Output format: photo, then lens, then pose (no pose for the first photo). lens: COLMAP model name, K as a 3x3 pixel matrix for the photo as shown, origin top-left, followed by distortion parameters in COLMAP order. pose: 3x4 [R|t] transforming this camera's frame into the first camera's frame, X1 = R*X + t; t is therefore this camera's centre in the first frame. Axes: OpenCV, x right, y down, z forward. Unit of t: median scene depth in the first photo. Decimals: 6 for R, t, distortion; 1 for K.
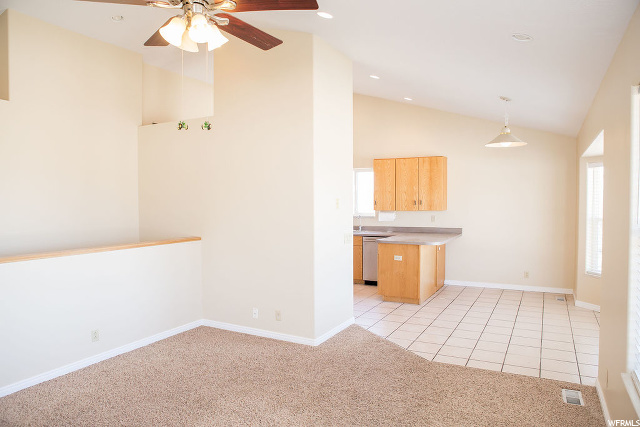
lens RADIAL K [[435.9, 0, 320.0], [0, 435.9, 213.5], [0, 0, 1]] dist [-0.103198, 0.068907]
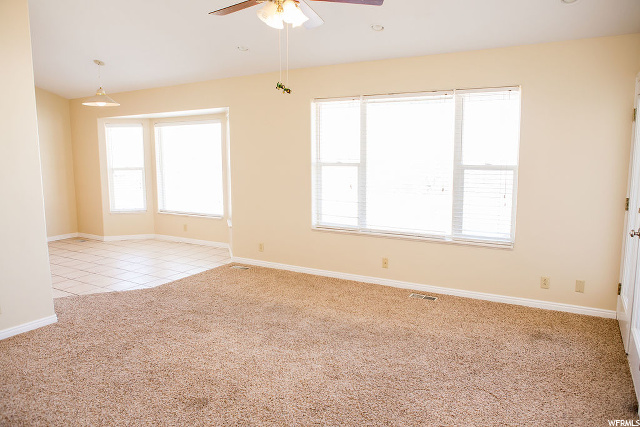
lens RADIAL K [[444.9, 0, 320.0], [0, 444.9, 213.5], [0, 0, 1]] dist [-0.105985, 0.069667]
pose [[0.033970, -0.133754, 0.990432, -0.747589], [0.036455, 0.990511, 0.132514, -0.006044], [-0.998758, 0.031605, 0.038524, 0.390142]]
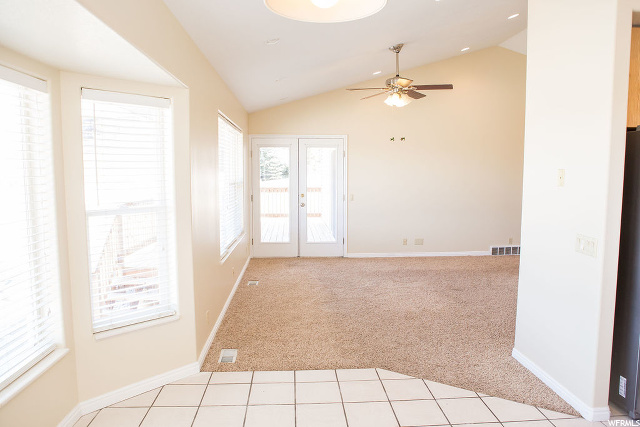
lens RADIAL K [[451.6, 0, 320.0], [0, 451.6, 213.5], [0, 0, 1]] dist [-0.081827, 0.053393]
pose [[-0.851145, 0.054372, -0.522108, 0.641613], [-0.013936, 0.991930, 0.126018, -0.047258], [0.524746, 0.114536, -0.843518, 1.338767]]
